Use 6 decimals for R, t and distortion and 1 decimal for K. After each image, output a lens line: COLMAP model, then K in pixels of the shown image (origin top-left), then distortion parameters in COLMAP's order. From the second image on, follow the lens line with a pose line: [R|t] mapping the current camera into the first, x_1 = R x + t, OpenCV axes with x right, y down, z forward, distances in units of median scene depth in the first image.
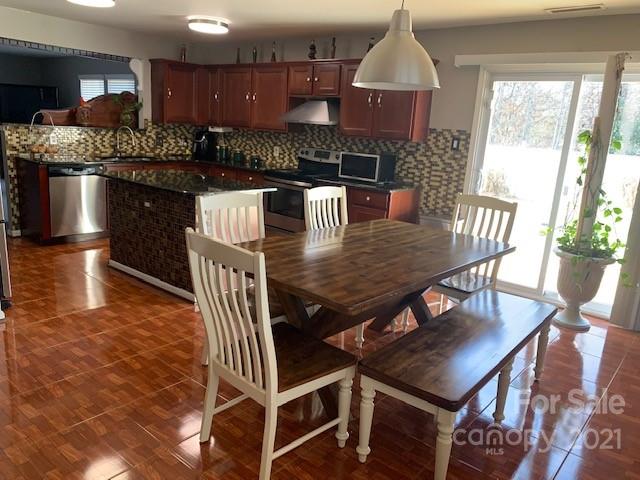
lens RADIAL K [[513.6, 0, 320.0], [0, 513.6, 240.0], [0, 0, 1]] dist [0.069667, -0.176893]
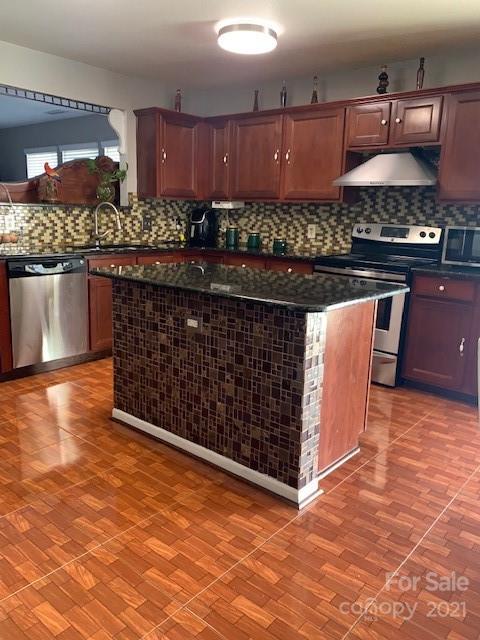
lens RADIAL K [[513.6, 0, 240.0], [0, 513.6, 320.0], [0, 0, 1]] dist [0.069667, -0.176893]
pose [[0.999447, -0.030163, -0.013981, -0.181988], [0.029965, 0.999451, -0.014164, -0.041478], [0.014401, 0.013738, 0.999802, 0.284103]]
